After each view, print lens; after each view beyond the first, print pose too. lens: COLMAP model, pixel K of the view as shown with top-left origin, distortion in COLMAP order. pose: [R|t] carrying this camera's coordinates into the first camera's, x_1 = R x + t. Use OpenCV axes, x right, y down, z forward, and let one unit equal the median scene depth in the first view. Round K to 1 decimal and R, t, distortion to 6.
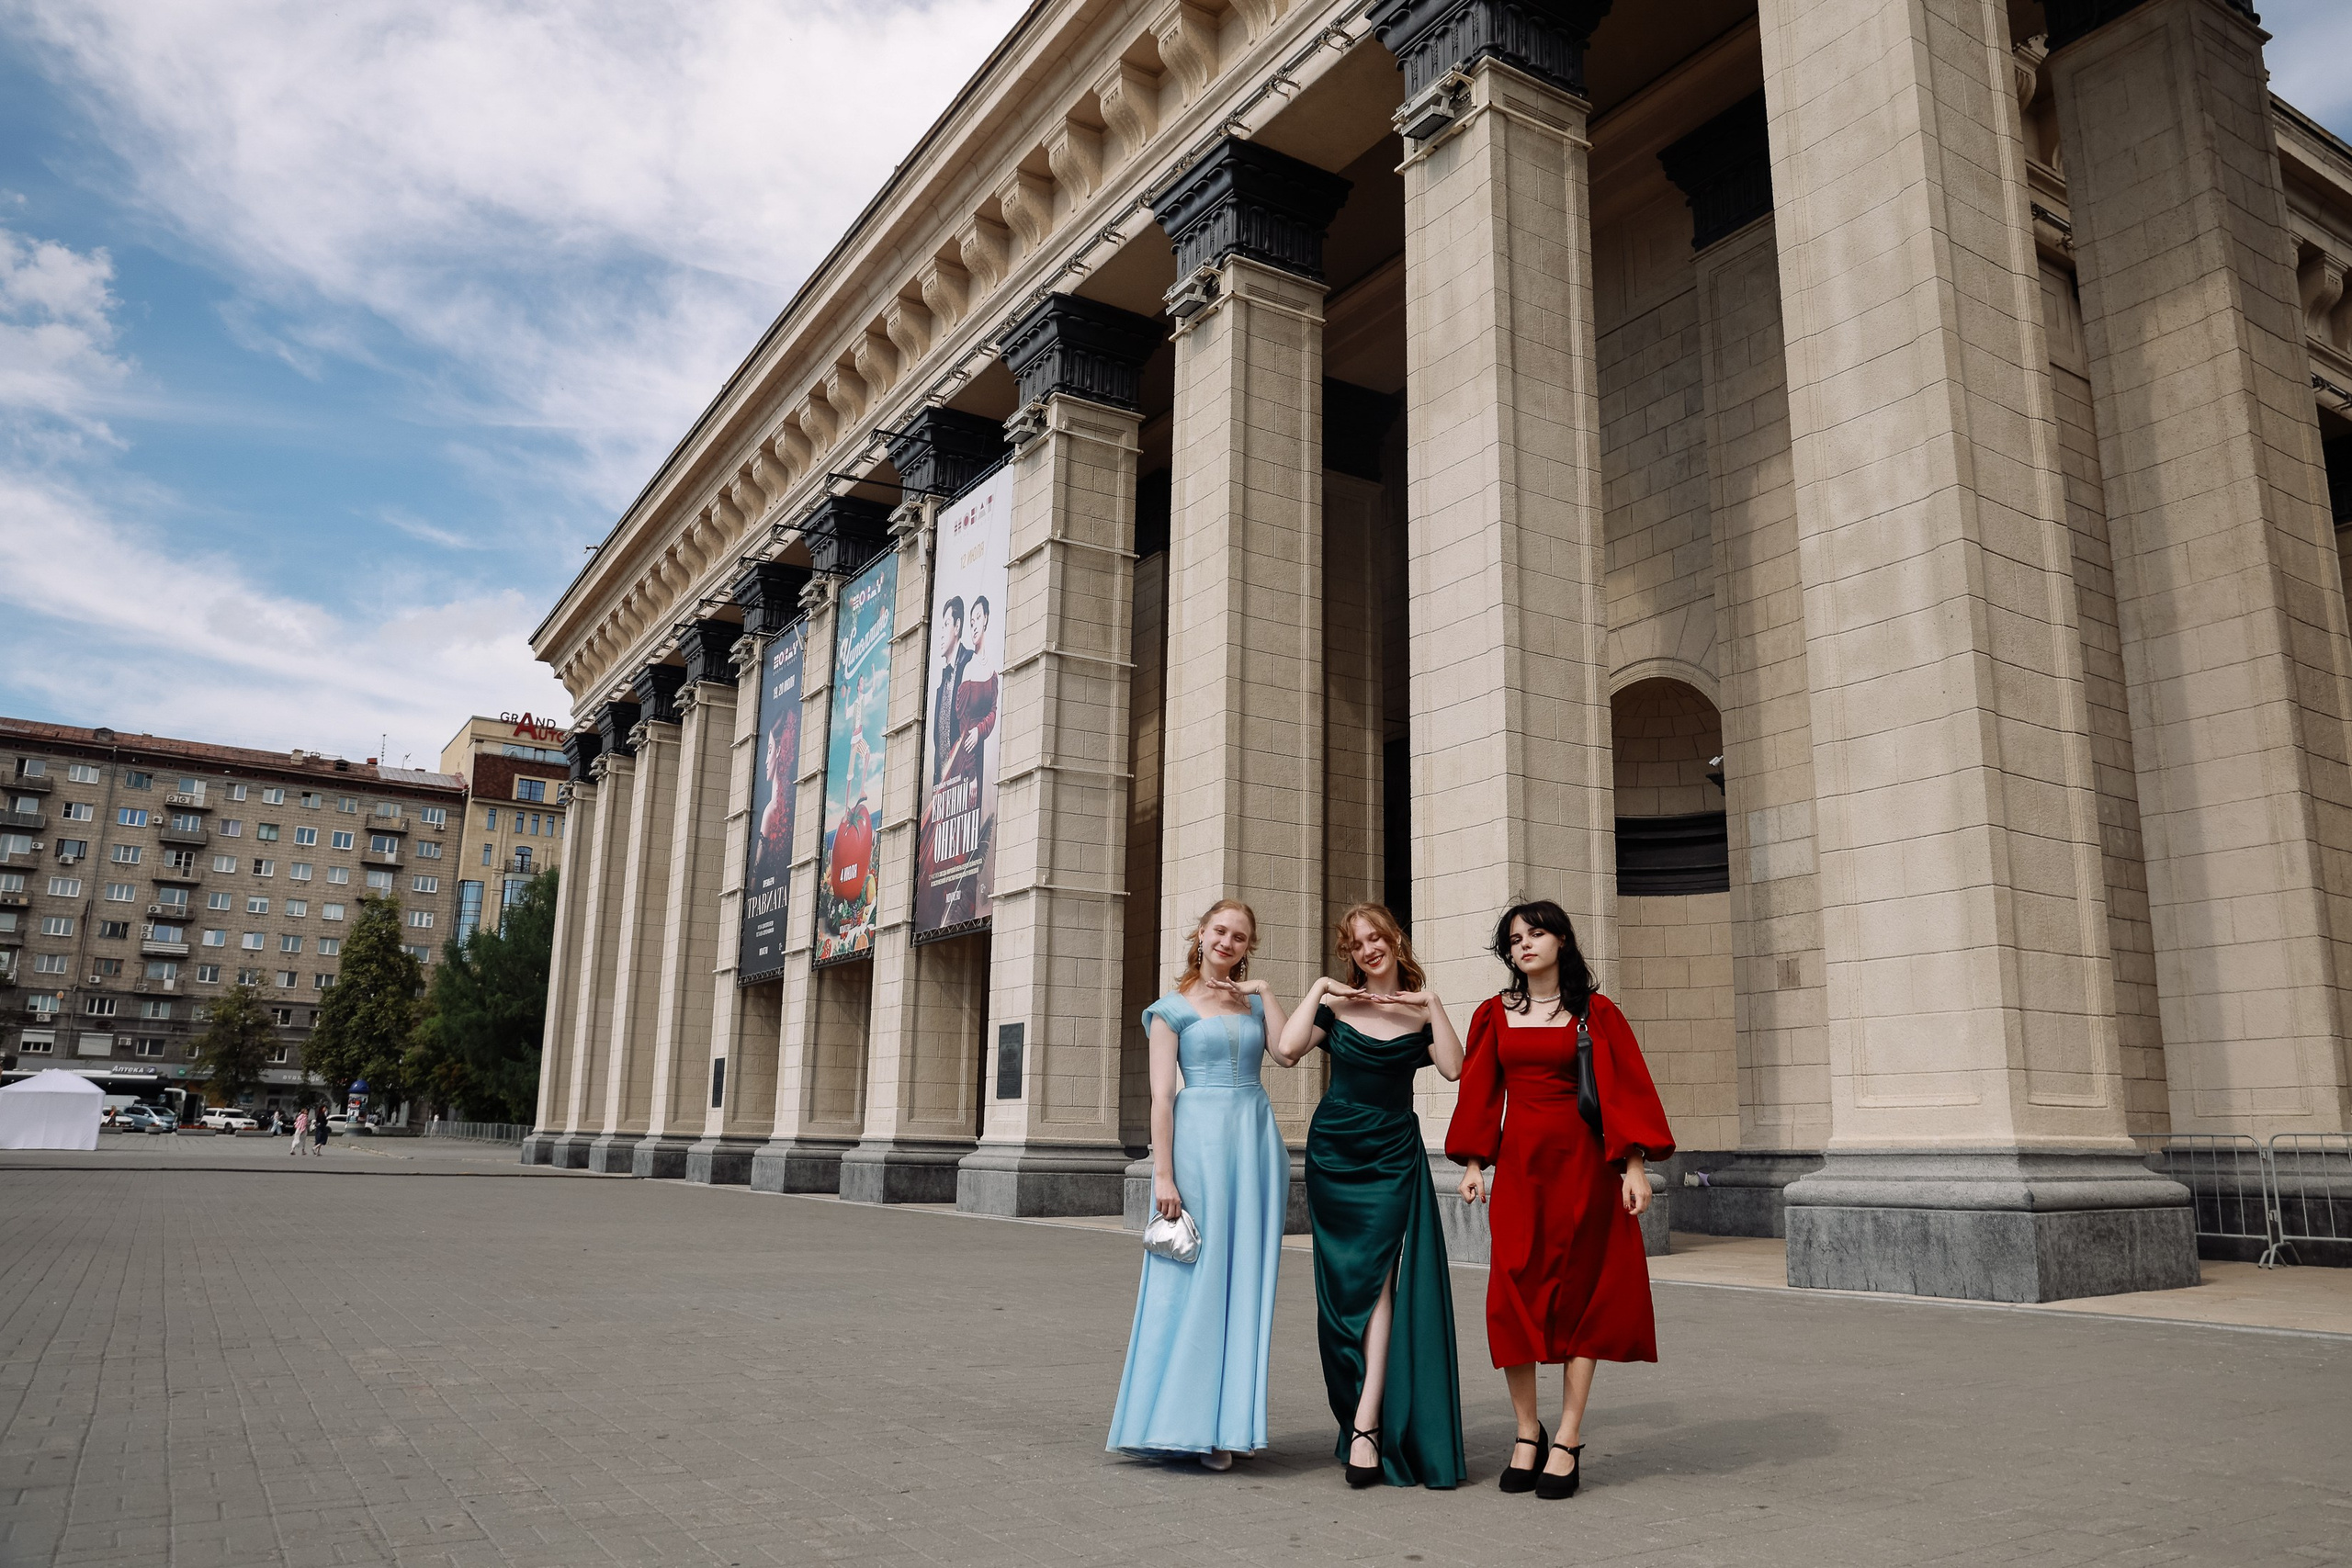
lens RADIAL K [[1700.6, 0, 1245.3], [0, 1700.6, 768.9], [0, 0, 1]] dist [-0.120544, 0.106051]
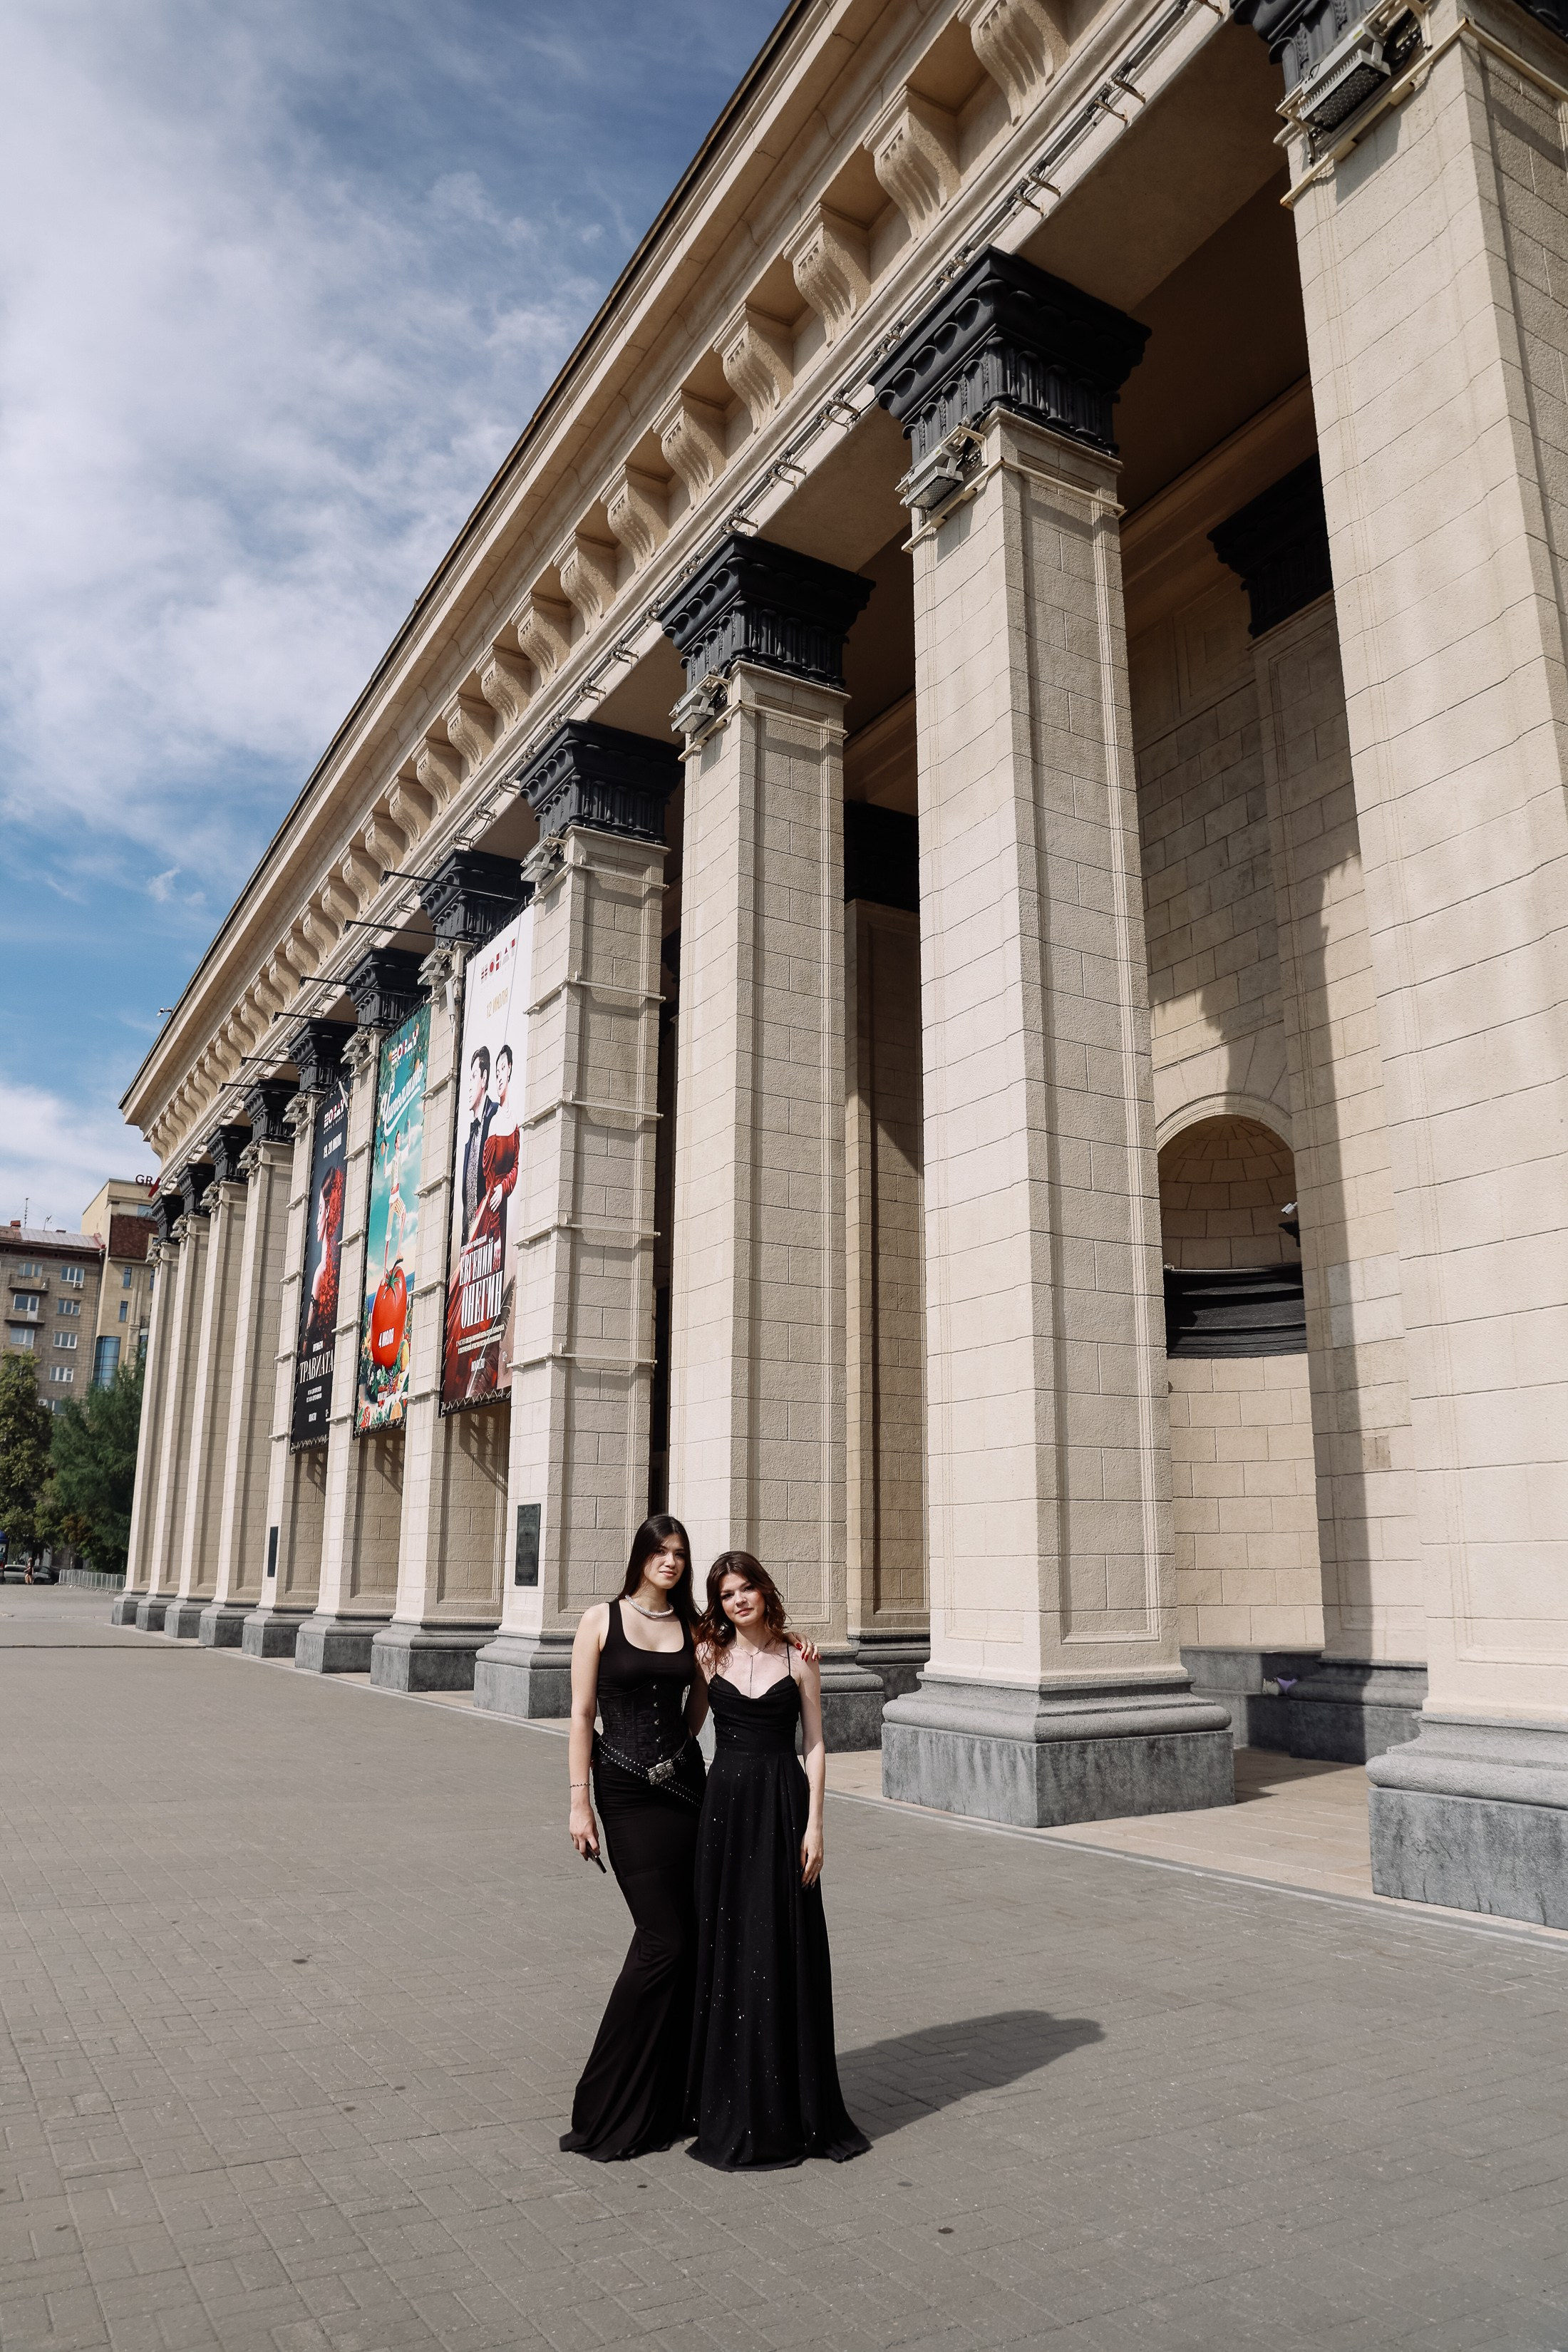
lens RADIAL K [[1625.4, 0, 771.8], [0, 1625.4, 1181.9], [0, 0, 1]] dist [-0.114008, 0.088534]
pose [[0.998303, -0.019293, -0.054947, 0.044039], [0.018142, 0.999607, -0.021365, -0.004156], [0.055338, 0.020332, 0.998261, 0.116145]]
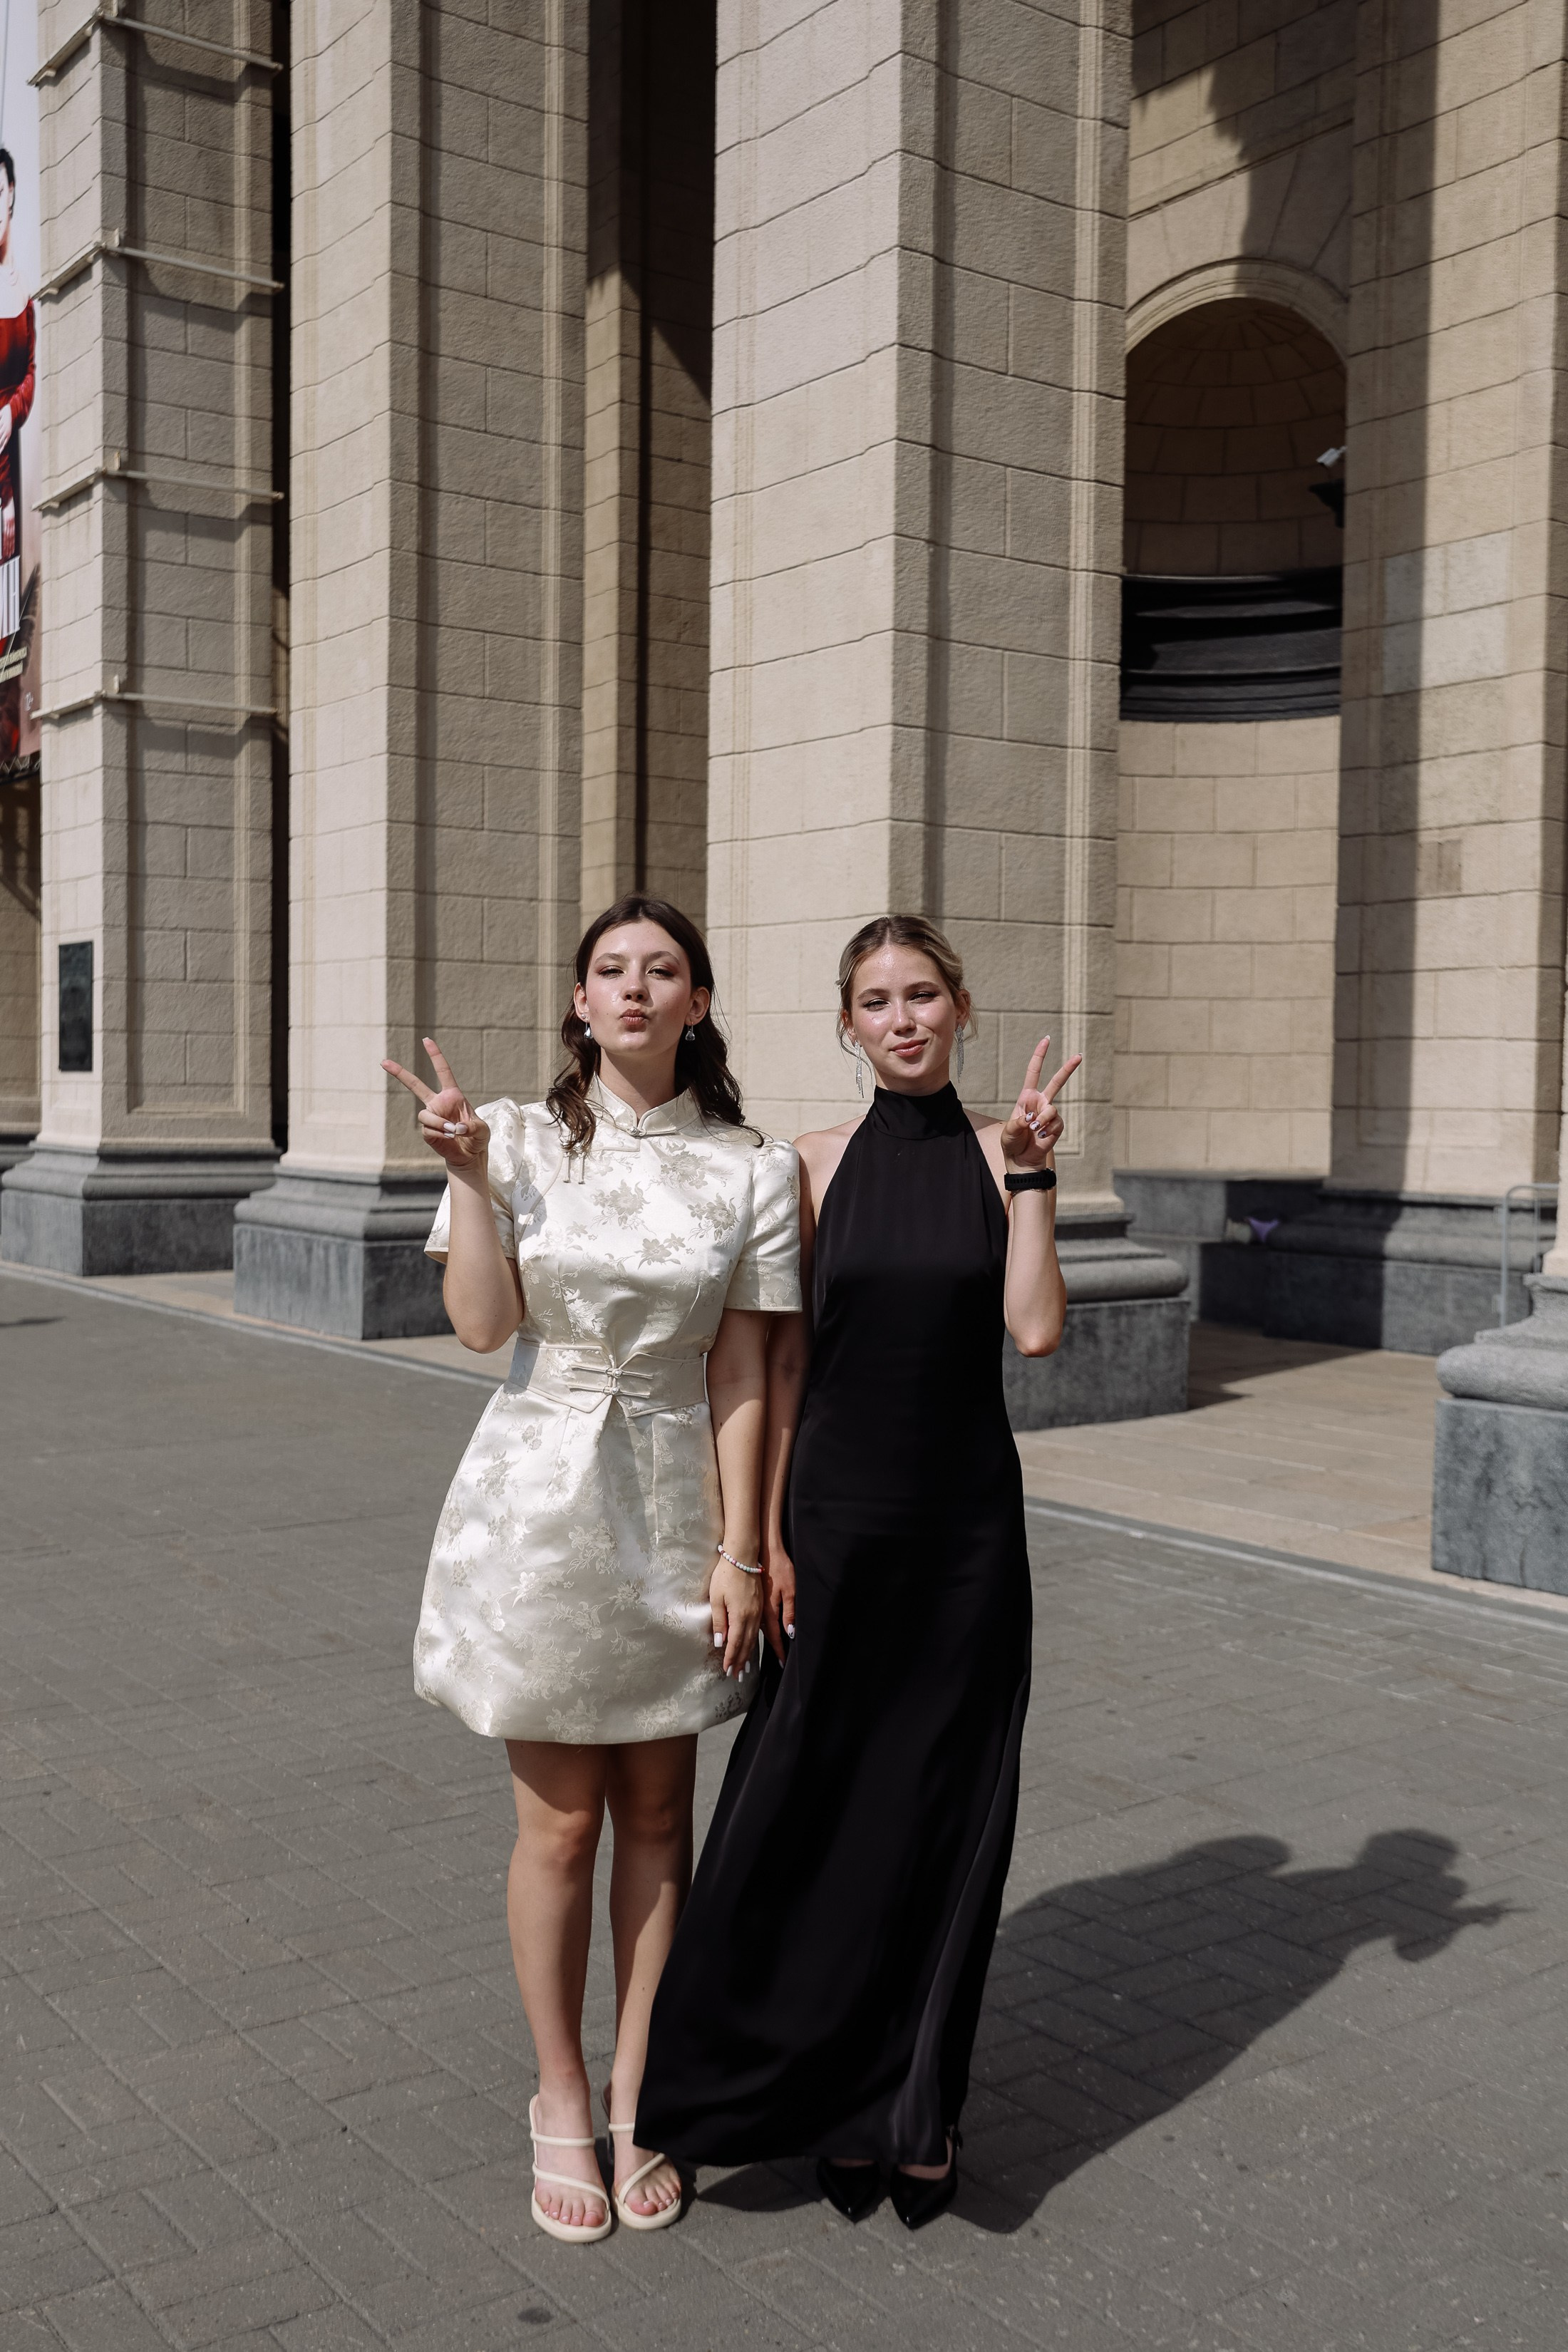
lens RADIAL K [[2321.3, 0, 777.7], [0, 2321.3, 1201.9], [0, 0, 1]] dist [-0.050118, 0.130351]
pose [[0.998505, -0.003238, 0.054563, 0.053165], [-0.011537, 0.963273, 0.268275, 0.021711], [-0.053428, -0.268503, 0.961796, 0.201783]]
